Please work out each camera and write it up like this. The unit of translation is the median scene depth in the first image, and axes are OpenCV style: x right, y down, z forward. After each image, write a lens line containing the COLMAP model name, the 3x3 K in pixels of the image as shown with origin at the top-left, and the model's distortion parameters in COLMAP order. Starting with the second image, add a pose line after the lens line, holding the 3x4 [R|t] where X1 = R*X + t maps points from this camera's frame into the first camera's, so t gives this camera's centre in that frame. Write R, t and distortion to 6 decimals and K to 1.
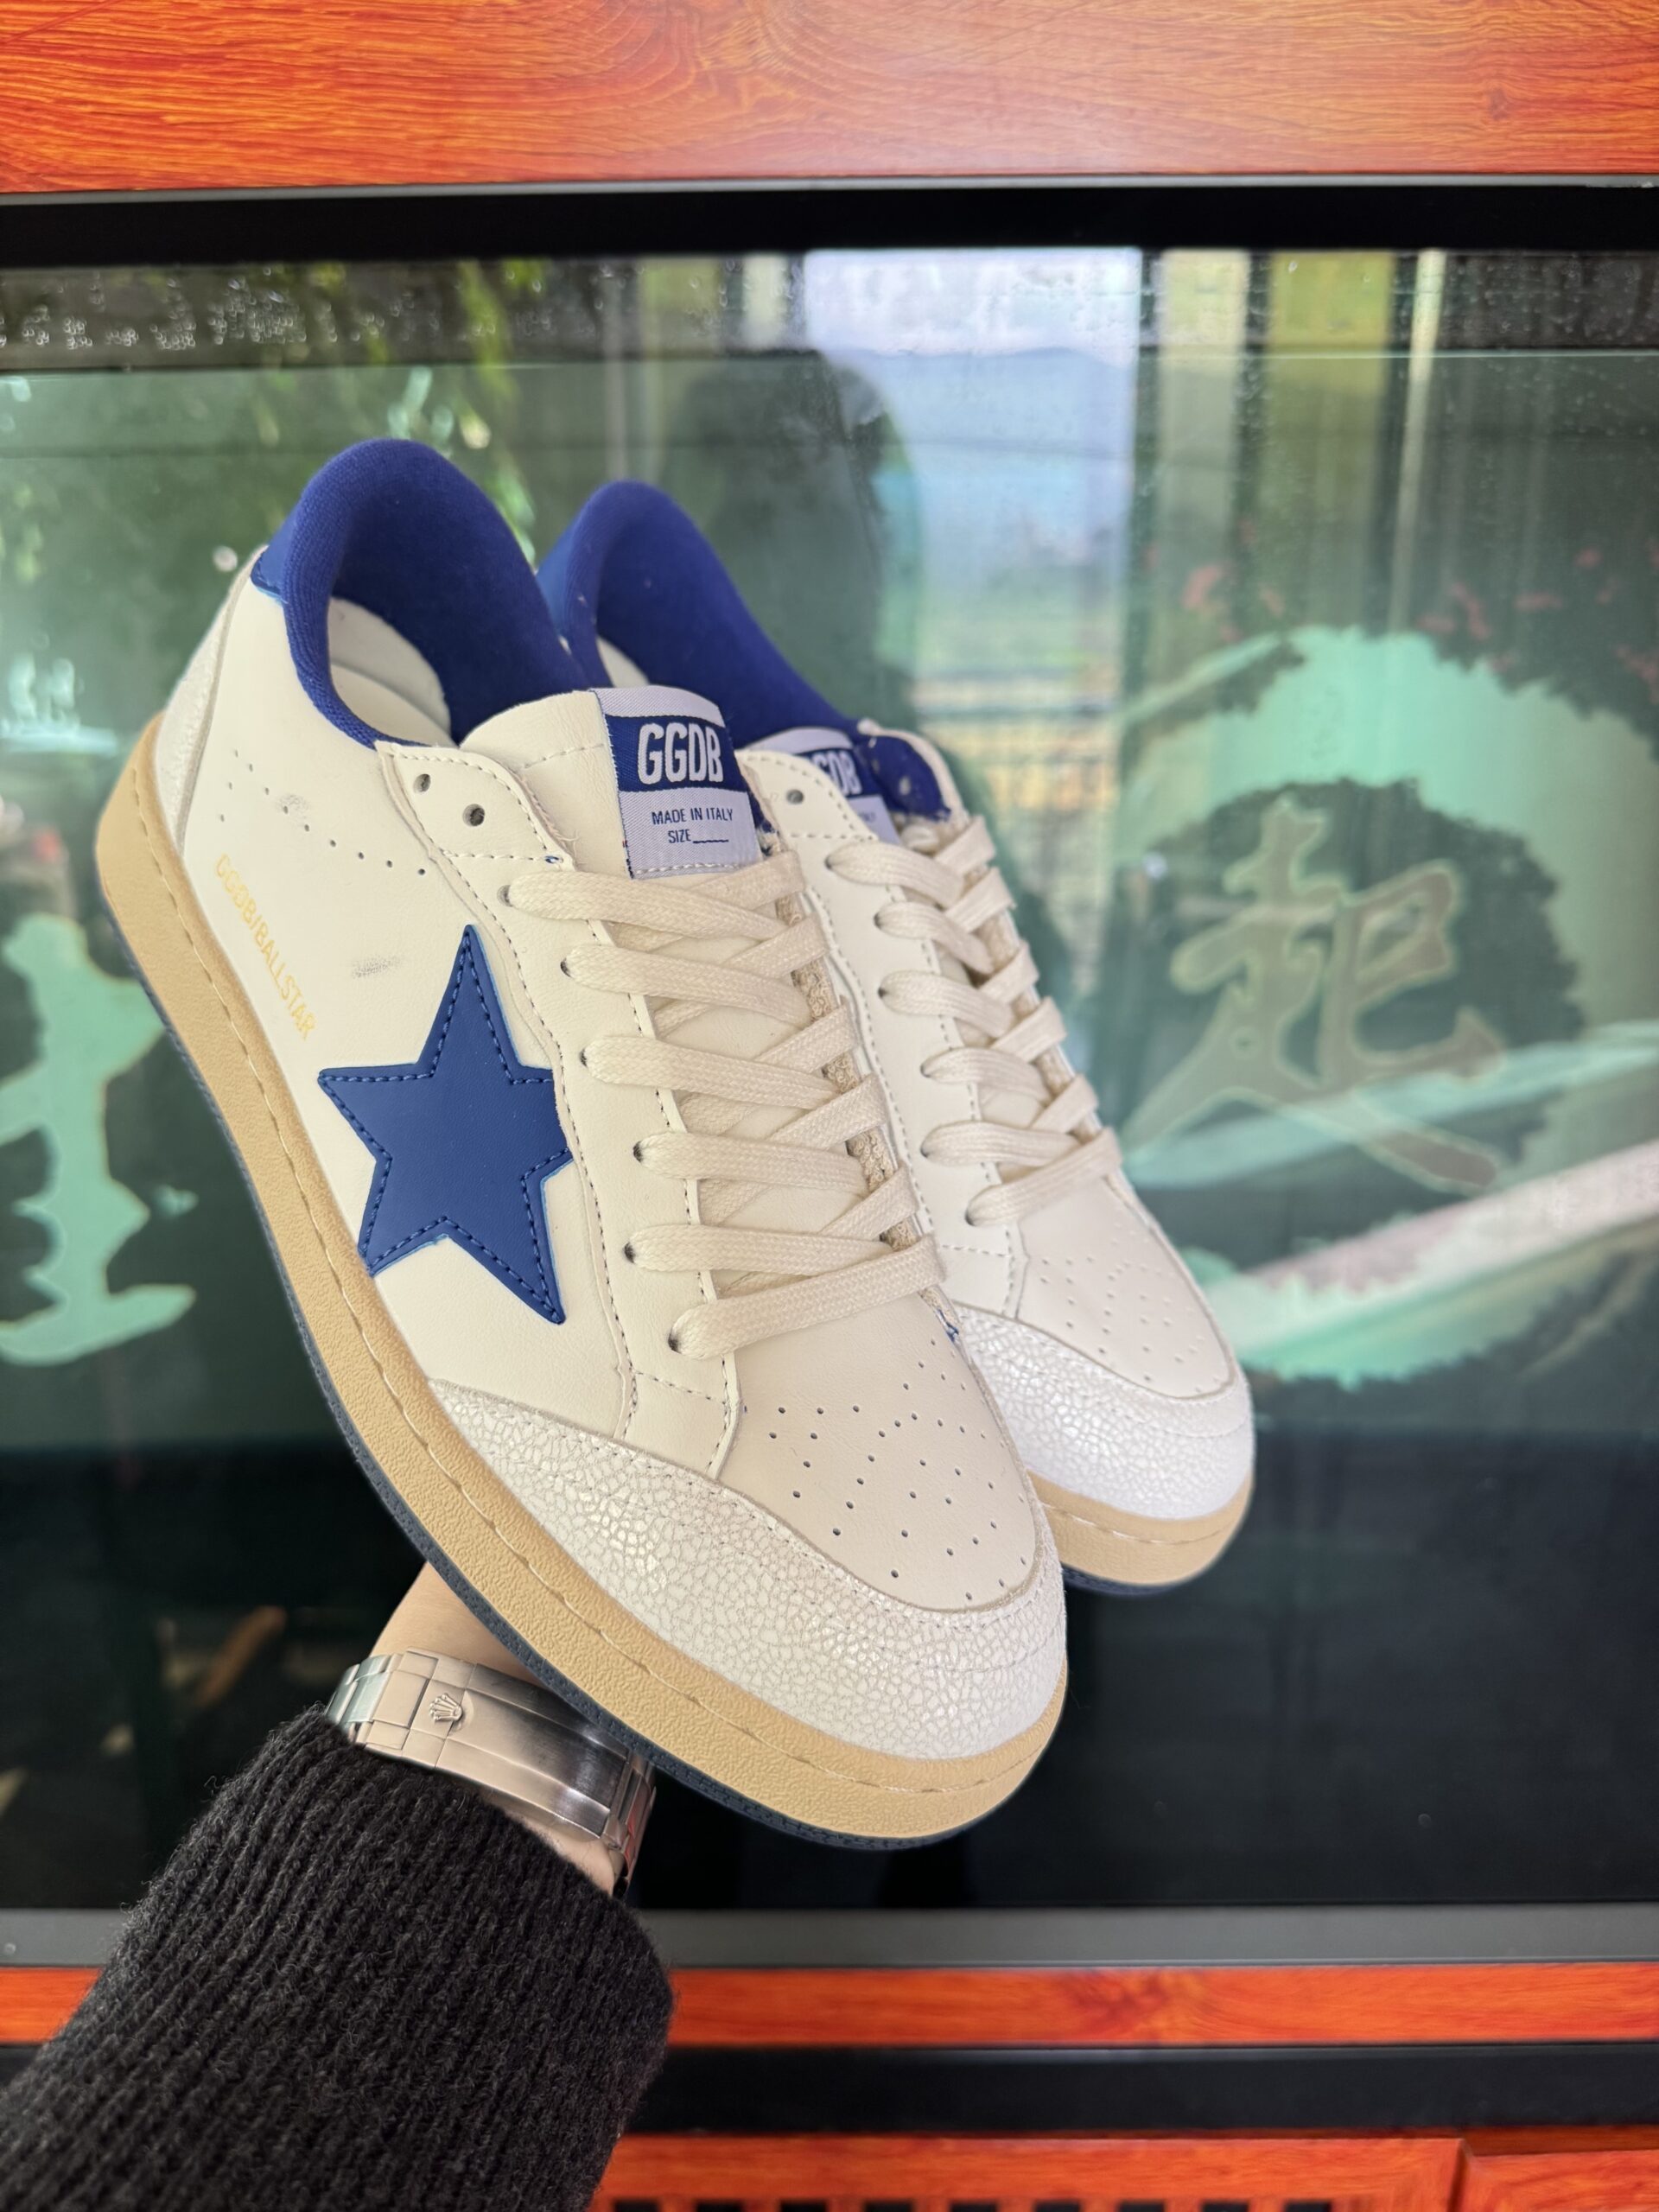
lens RADIAL K [[1606.7, 0, 818.4], [0, 1606.7, 1104.8], [0, 0, 1]] dist [-0.027531, 0.007608]
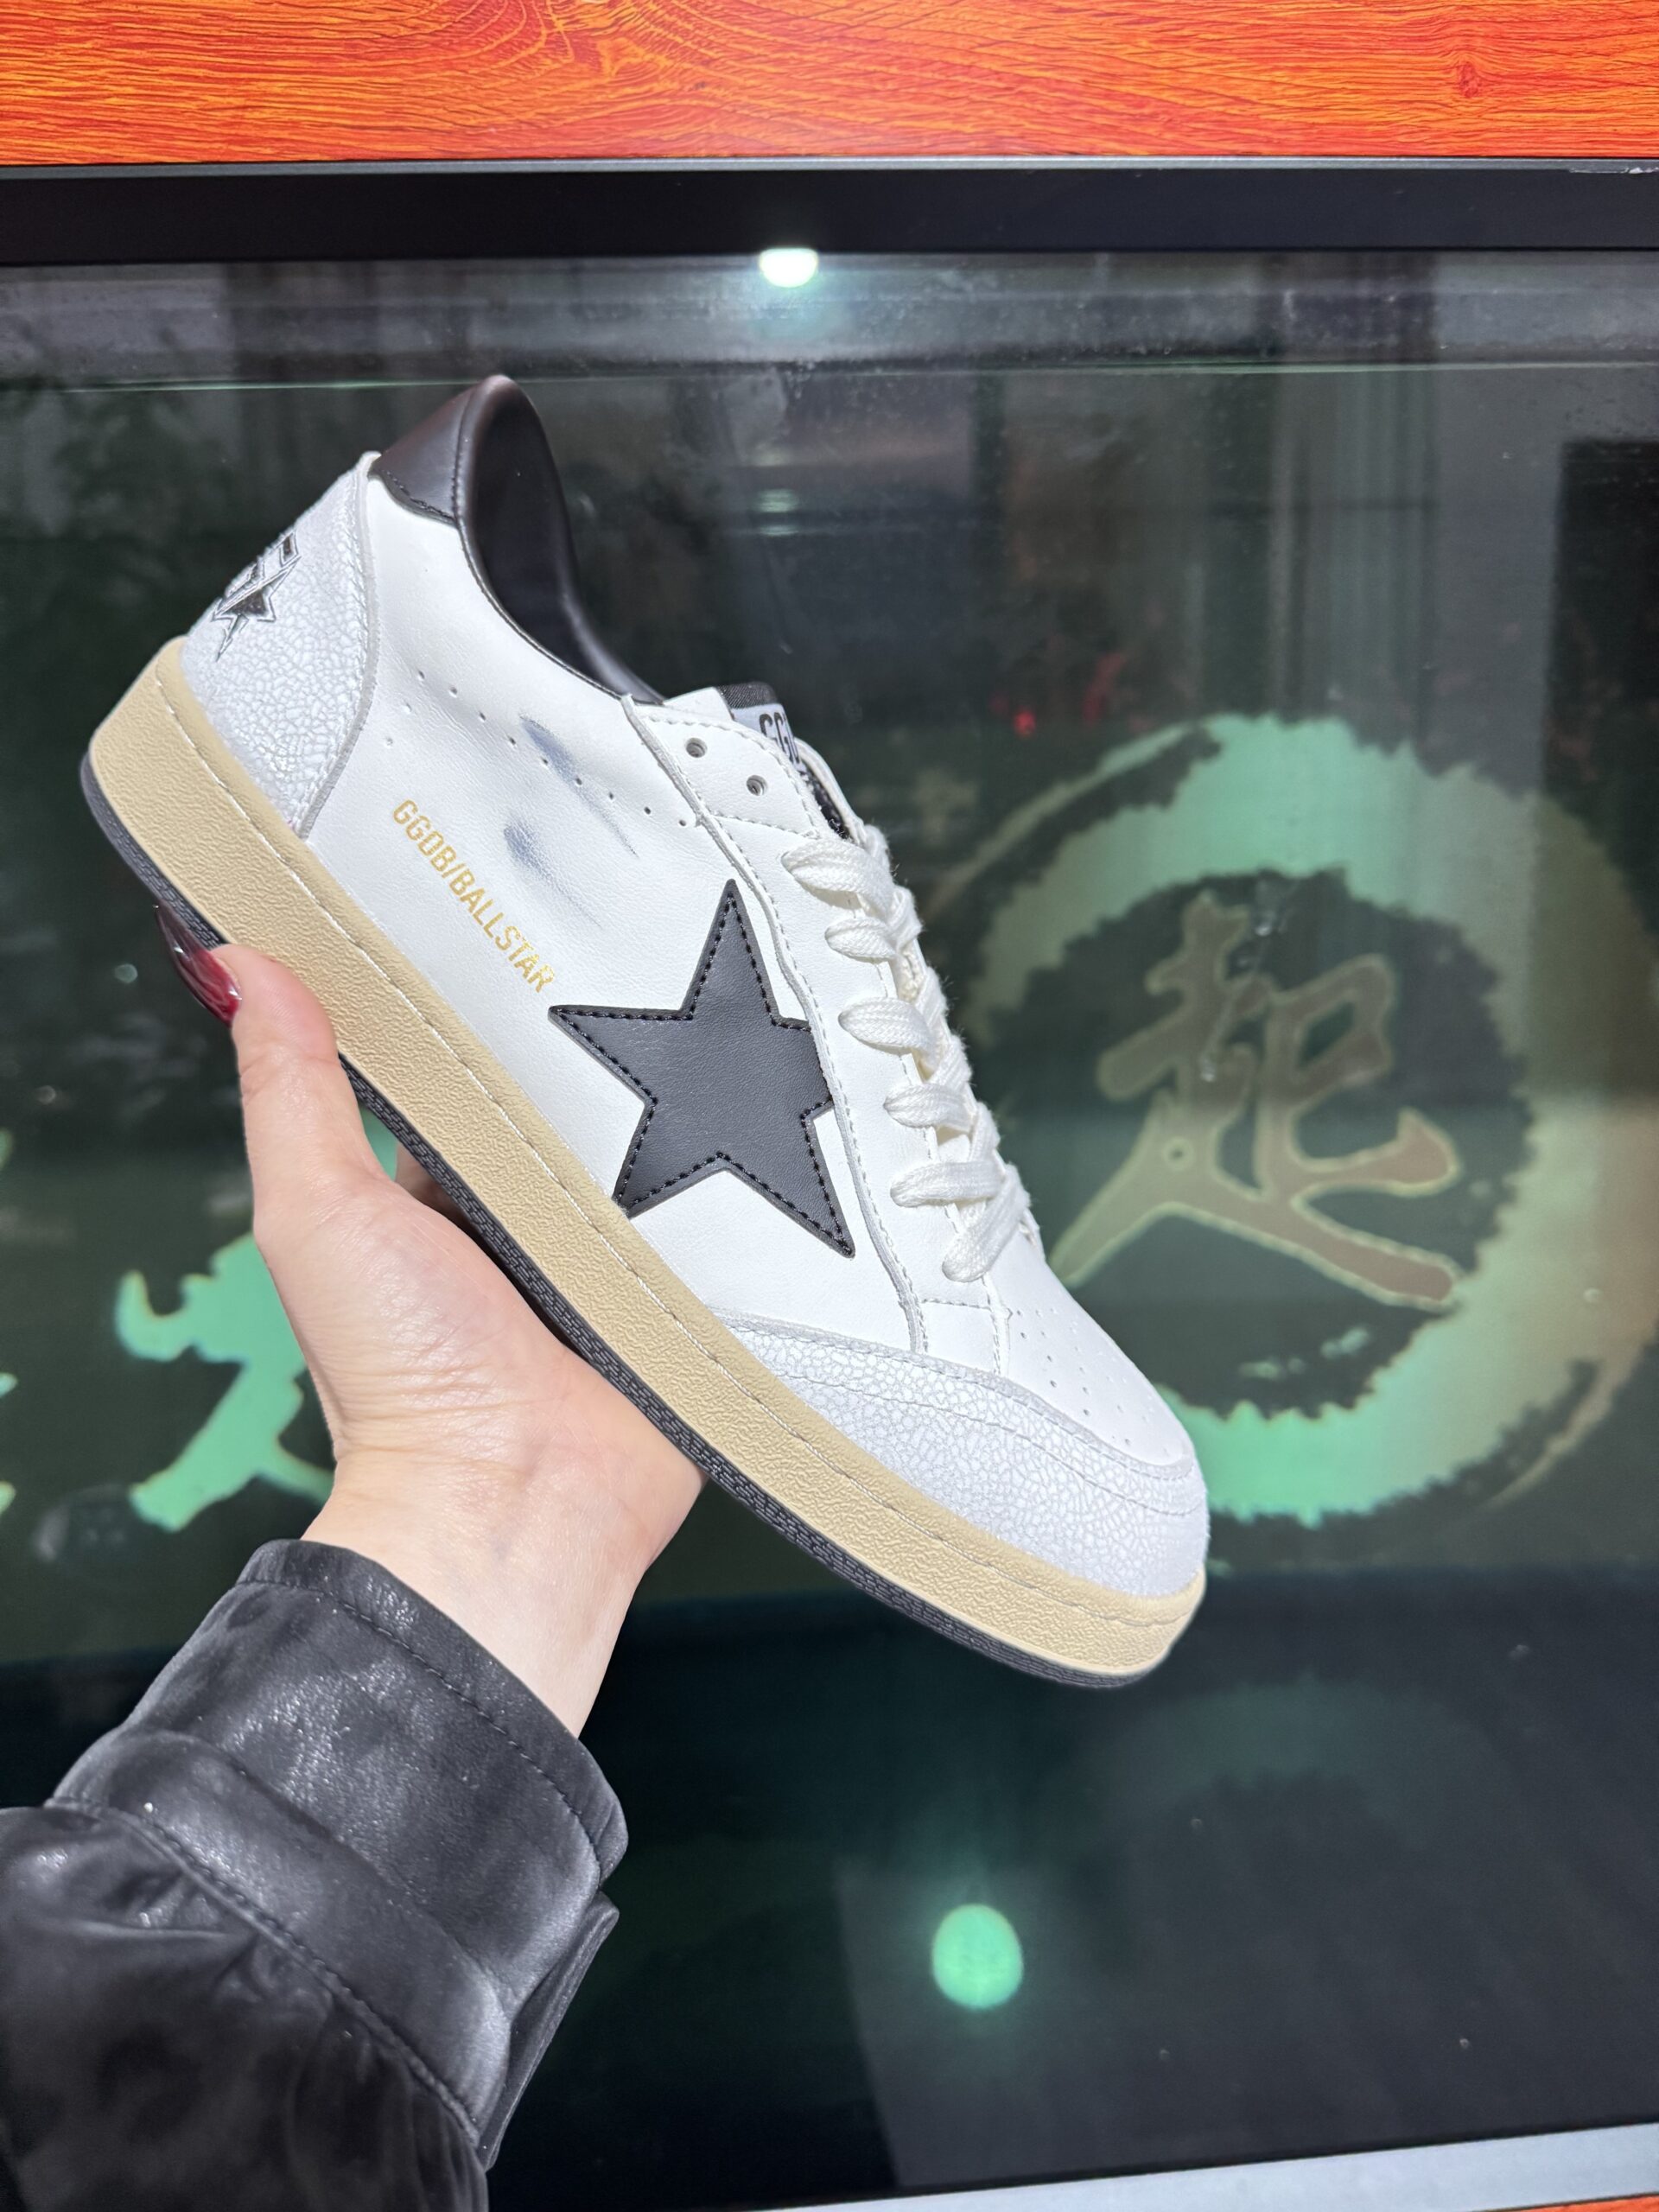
lens RADIAL K [[1611.4, 0, 828.3], [0, 1611.4, 1106.9], [0, 0, 1]] dist [-0.015778, -0.000952]
pose [[0.996359, -0.037885, 0.076379, -0.014801], [0.043589, 0.996272, -0.074450, -0.012536], [-0.073274, 0.077508, 0.994295, 0.188592]]
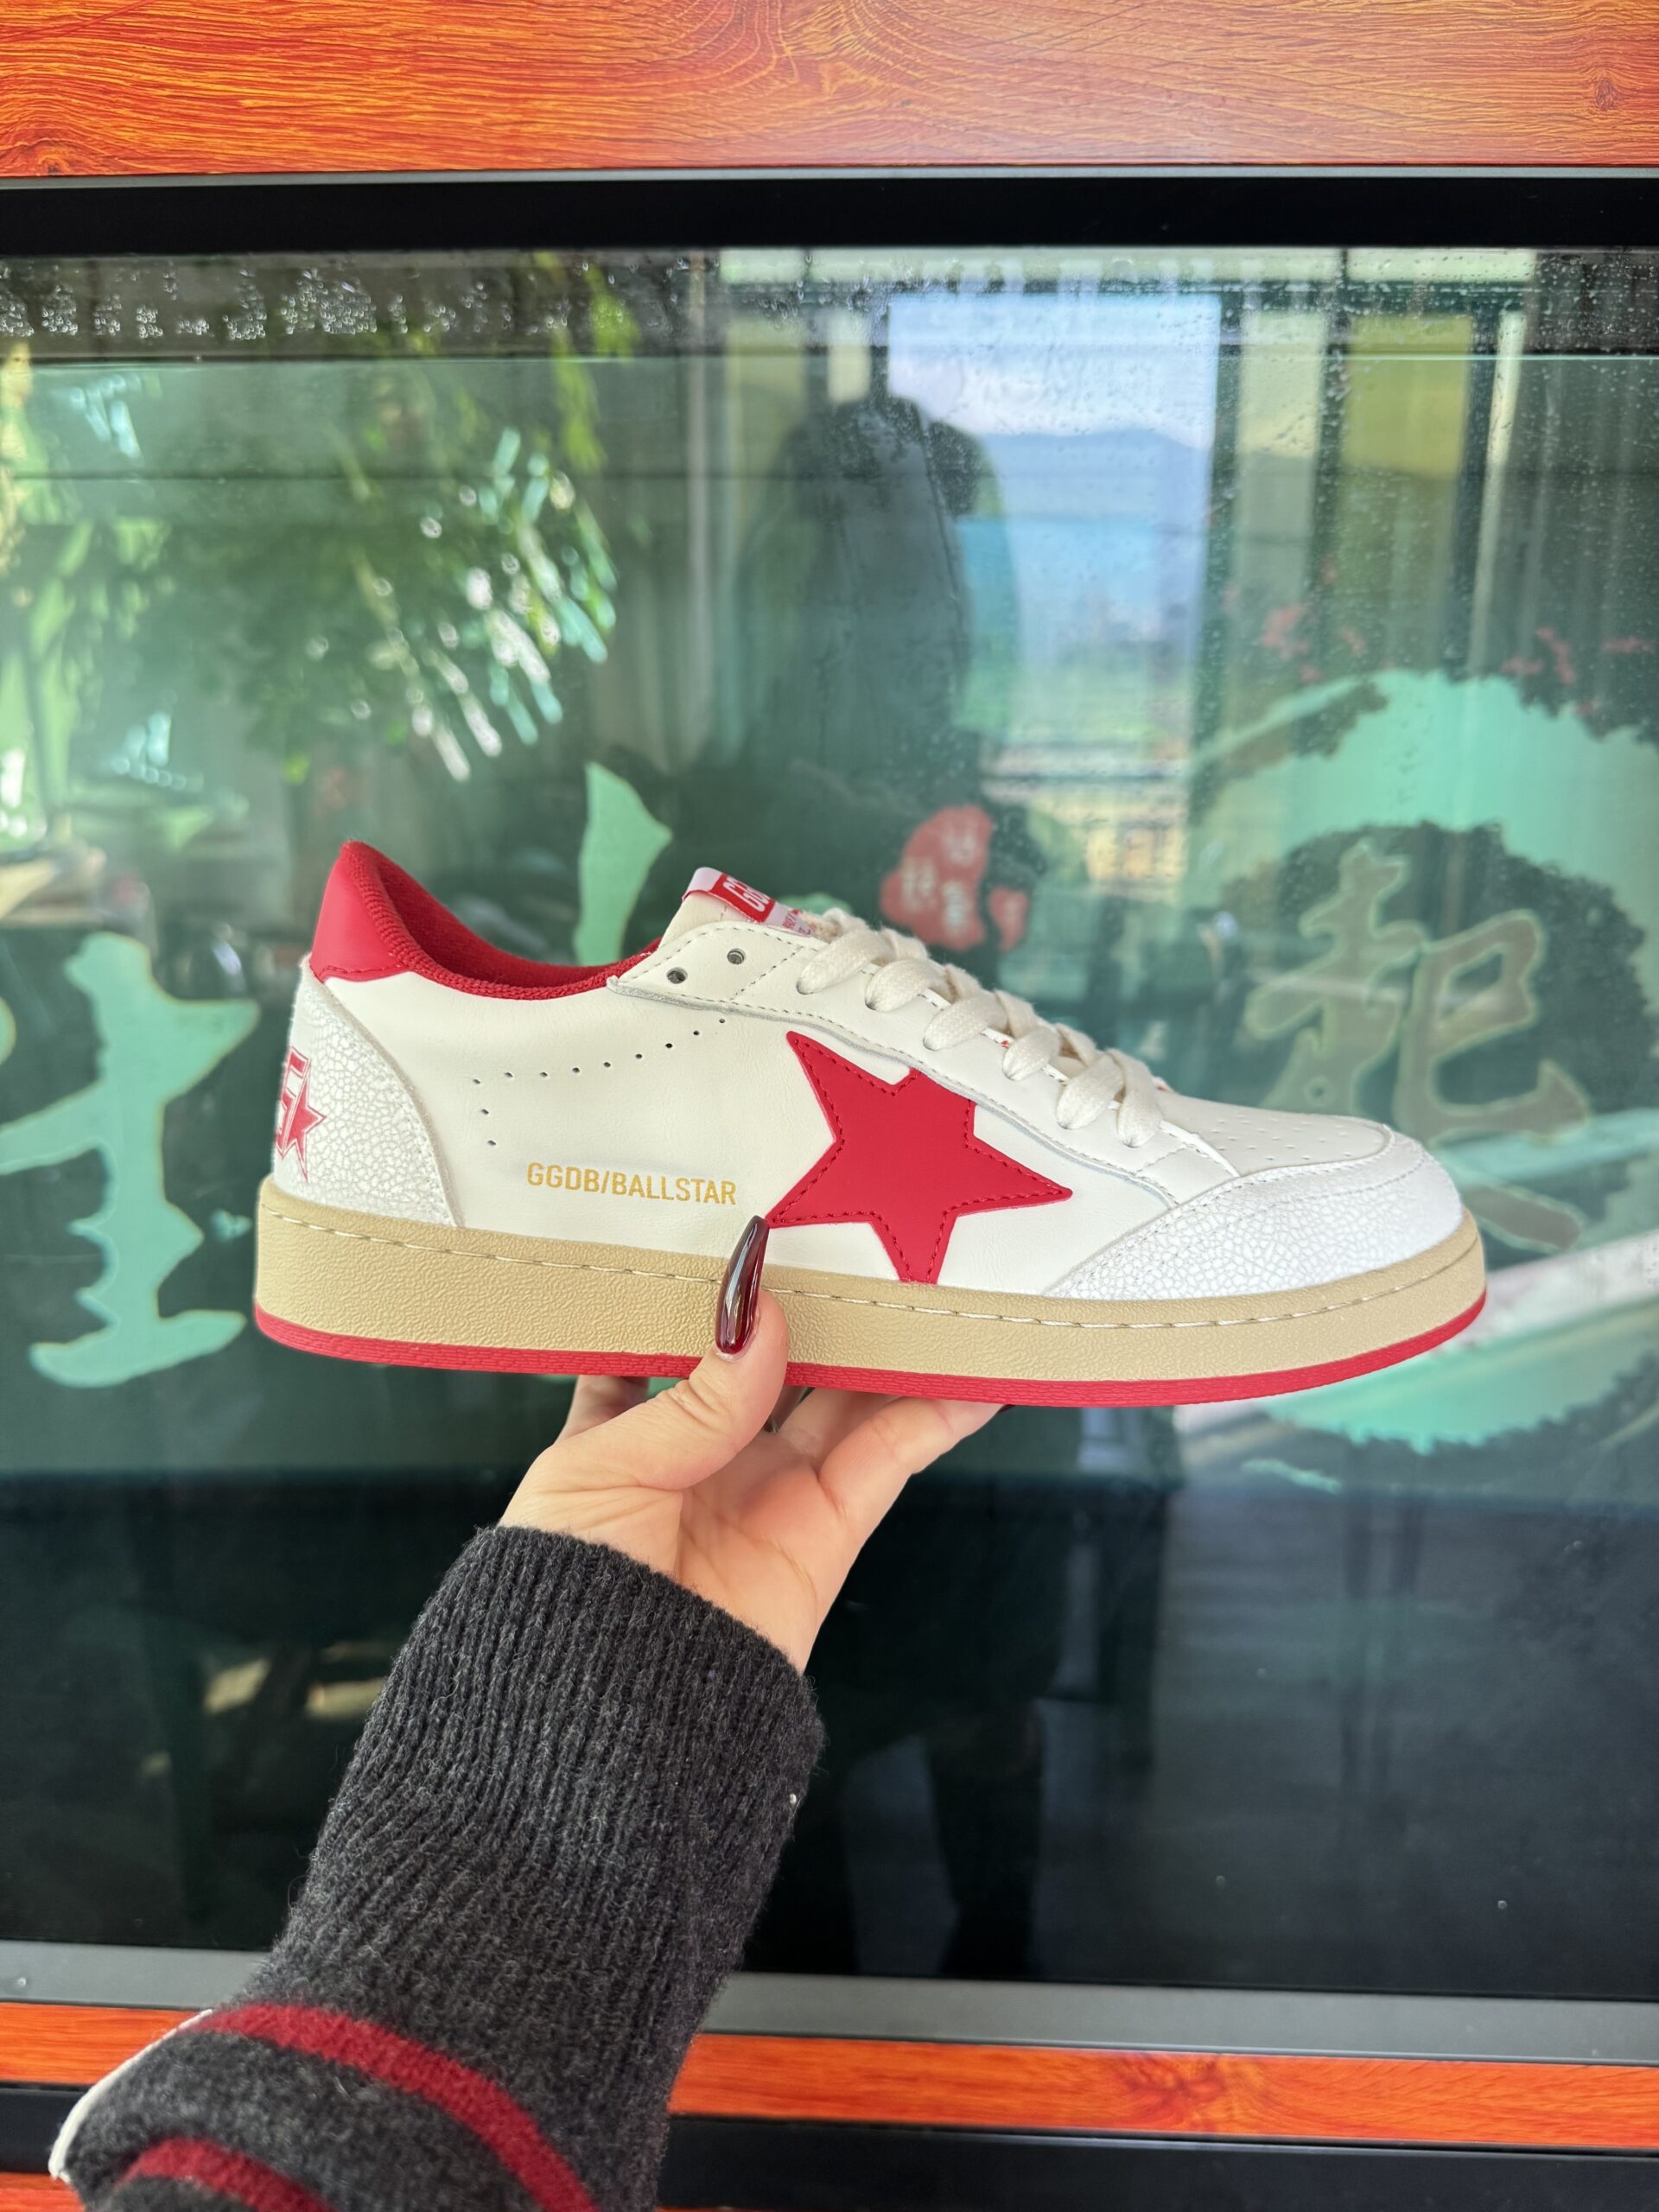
lens RADIAL K [[1598.6, 0, 832.3], [0, 1598.6, 1107.9], [0, 0, 1]] dist [-0.019665, 0.003508]
pose [[0.999188, 0.024412, -0.032040, 0.003997], [-0.025612, 0.998964, -0.037610, 0.034031], [0.031089, 0.038400, 0.998779, 0.047057]]
